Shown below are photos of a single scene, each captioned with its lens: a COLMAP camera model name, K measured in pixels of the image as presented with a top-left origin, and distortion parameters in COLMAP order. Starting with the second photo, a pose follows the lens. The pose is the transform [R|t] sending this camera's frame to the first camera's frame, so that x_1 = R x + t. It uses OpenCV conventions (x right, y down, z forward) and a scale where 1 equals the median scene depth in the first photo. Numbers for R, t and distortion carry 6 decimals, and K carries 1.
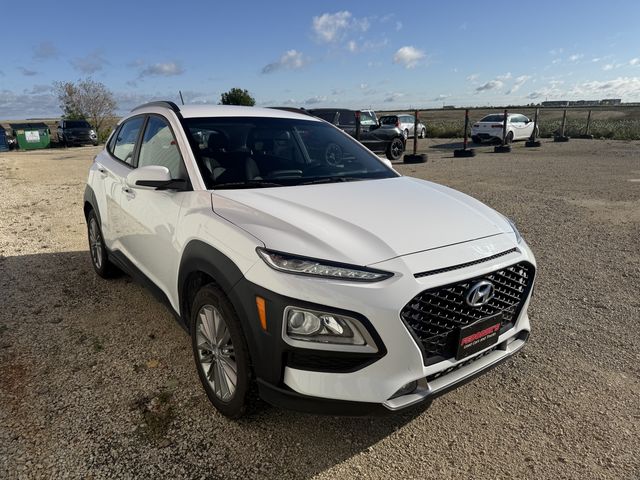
lens RADIAL K [[443.4, 0, 320.0], [0, 443.4, 240.0], [0, 0, 1]] dist [0.038591, -0.041251]
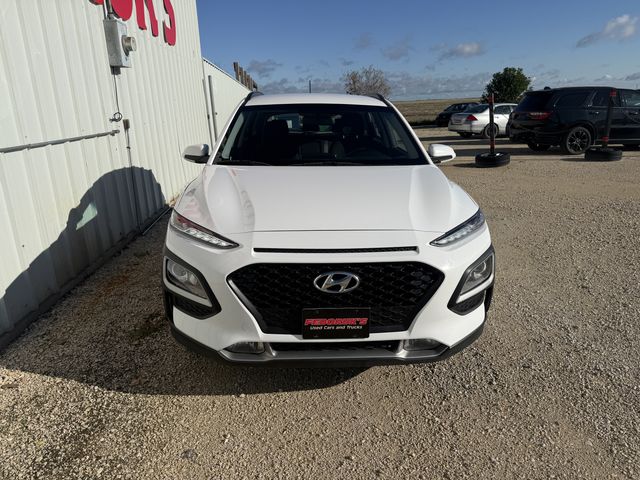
lens RADIAL K [[443.4, 0, 320.0], [0, 443.4, 240.0], [0, 0, 1]] dist [0.038591, -0.041251]
pose [[0.835743, 0.150024, -0.528229, 0.844307], [-0.130930, 0.988653, 0.073639, -0.043076], [0.533283, 0.007618, 0.845903, 0.127102]]
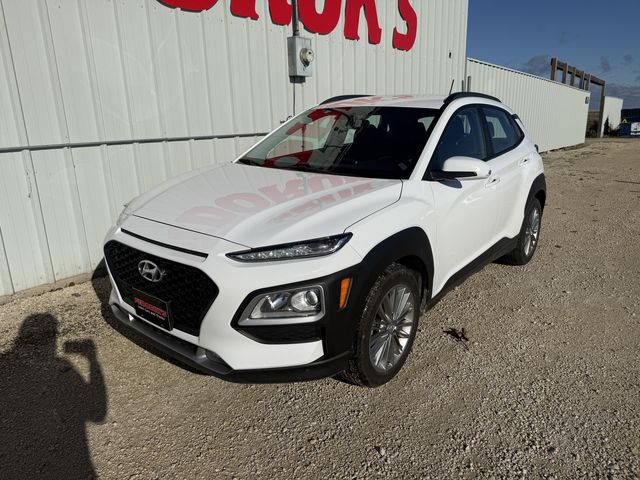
lens RADIAL K [[443.4, 0, 320.0], [0, 443.4, 240.0], [0, 0, 1]] dist [0.038591, -0.041251]
pose [[0.272322, 0.261398, -0.926019, 1.468710], [-0.232076, 0.951823, 0.200434, -0.269068], [0.933800, 0.160324, 0.319867, 1.019815]]
